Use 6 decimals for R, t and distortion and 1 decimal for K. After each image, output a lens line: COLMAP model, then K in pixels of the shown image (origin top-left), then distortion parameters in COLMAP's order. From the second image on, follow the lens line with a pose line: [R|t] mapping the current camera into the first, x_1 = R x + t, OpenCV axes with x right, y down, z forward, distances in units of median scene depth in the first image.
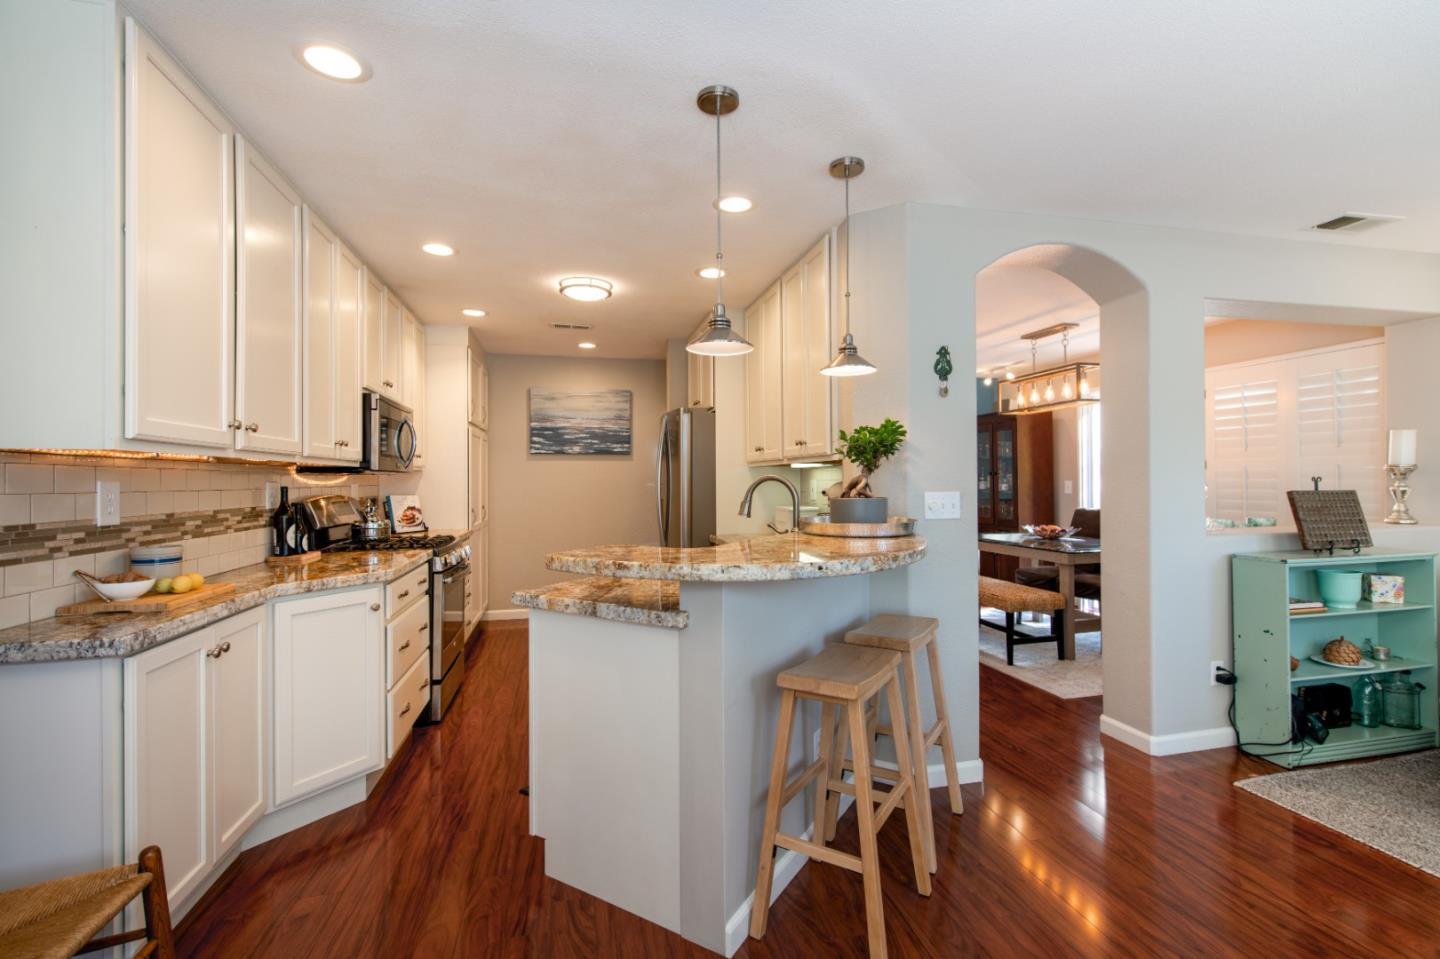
lens RADIAL K [[634.6, 0, 723.7], [0, 634.6, 473.1], [0, 0, 1]] dist [-0.001821, -0.000055]
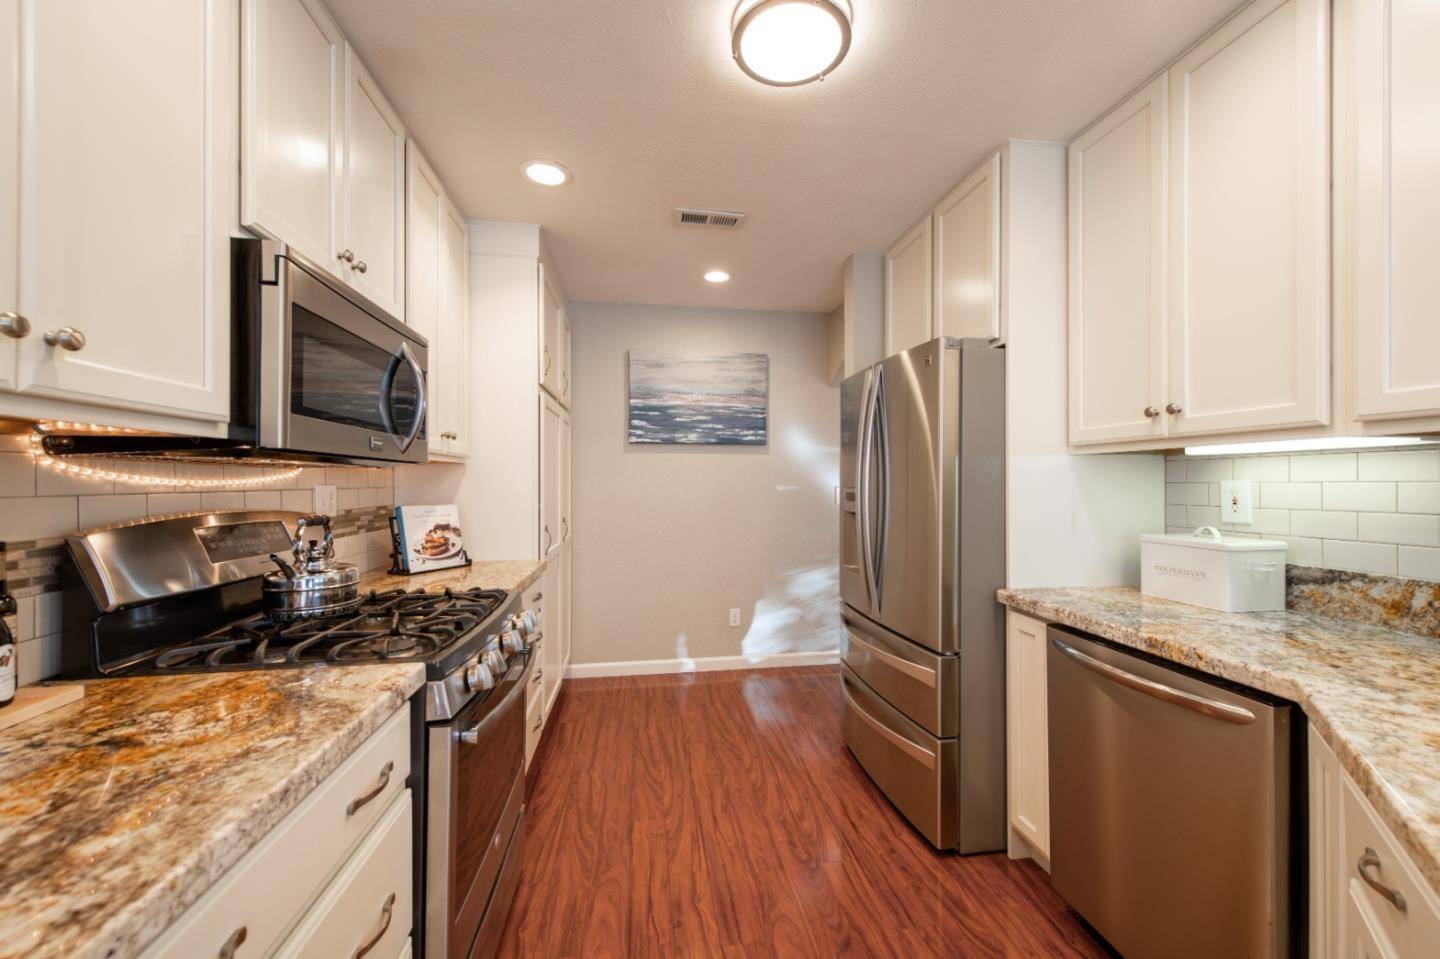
lens RADIAL K [[563.1, 0, 715.7], [0, 563.1, 483.4], [0, 0, 1]] dist [0.006528, -0.001180]
pose [[0.994468, 0.004794, -0.104928, -0.177443], [-0.003537, 0.999920, 0.012158, 0.007625], [0.104978, -0.011720, 0.994406, 0.479008]]
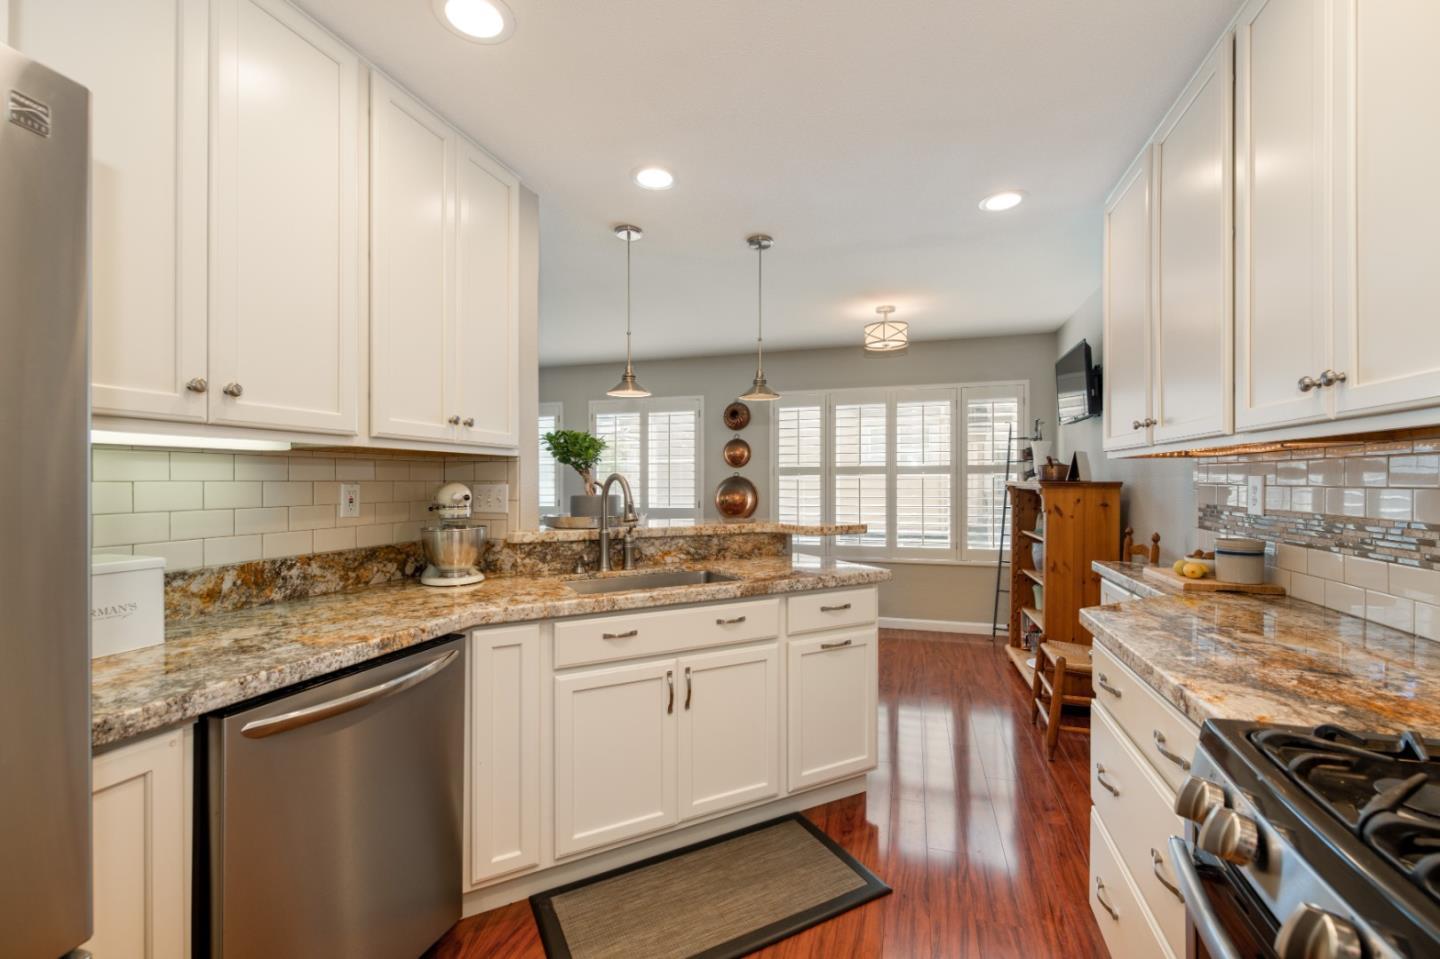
lens RADIAL K [[662.0, 0, 712.1], [0, 662.0, 479.0], [0, 0, 1]] dist [0.006089, -0.000589]
pose [[-0.853635, 0.008808, 0.520798, -0.298026], [0.002424, 0.999913, -0.012939, 0.013264], [-0.520867, -0.009782, -0.853582, 0.971631]]
